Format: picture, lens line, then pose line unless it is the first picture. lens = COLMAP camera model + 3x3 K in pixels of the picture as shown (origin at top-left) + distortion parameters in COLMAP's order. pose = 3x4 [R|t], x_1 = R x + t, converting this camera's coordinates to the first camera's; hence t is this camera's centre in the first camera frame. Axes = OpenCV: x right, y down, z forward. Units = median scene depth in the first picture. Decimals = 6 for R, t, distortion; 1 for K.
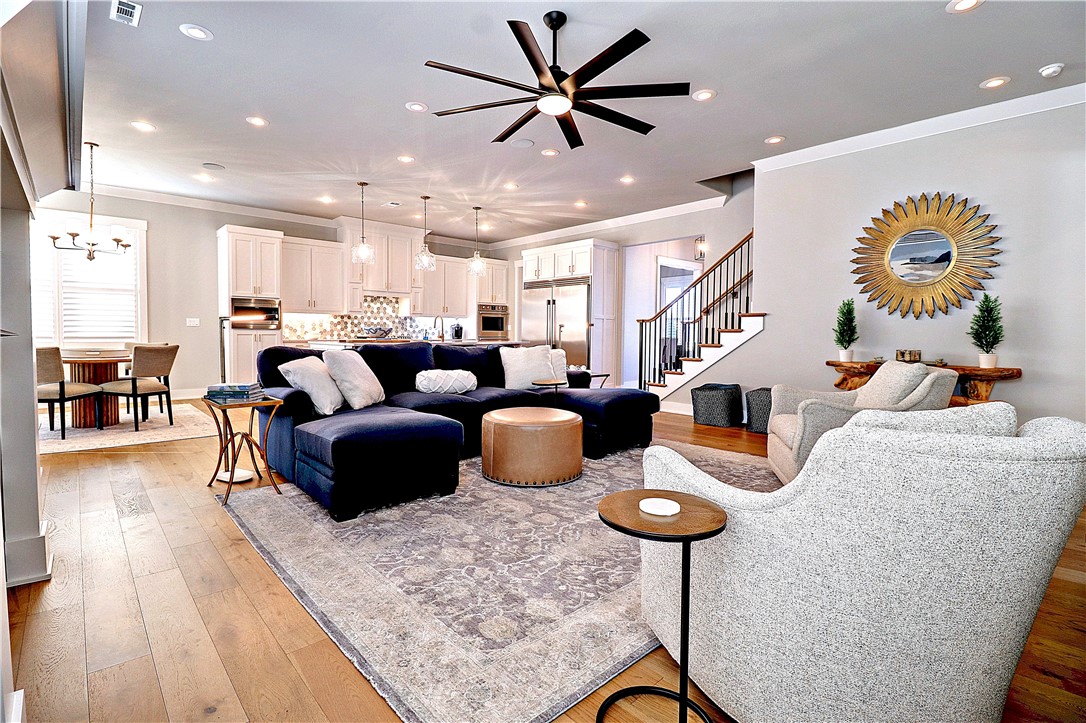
lens RADIAL K [[509.6, 0, 540.4], [0, 509.6, 358.8], [0, 0, 1]] dist [-0.019369, -0.001247]
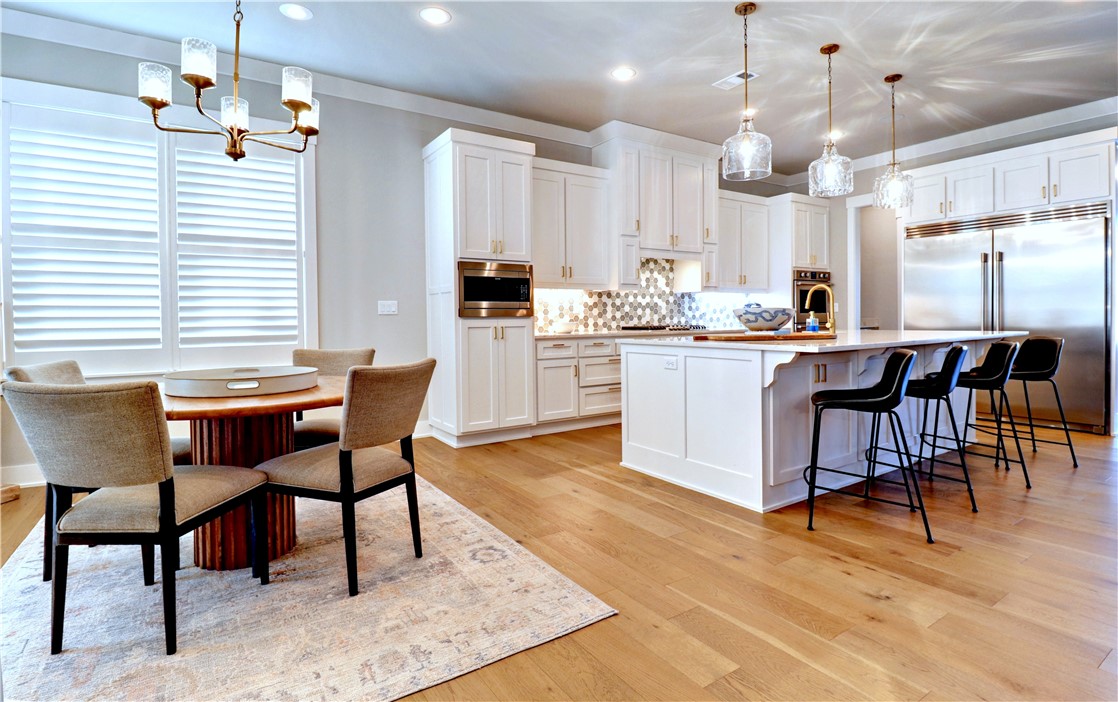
lens RADIAL K [[562.6, 0, 577.6], [0, 562.6, 327.1], [0, 0, 1]] dist [-0.001069, -0.000196]
pose [[0.988864, -0.018735, -0.147639, -0.318362], [0.013645, 0.999280, -0.035415, -0.020642], [0.148196, 0.033006, 0.988407, 0.337939]]
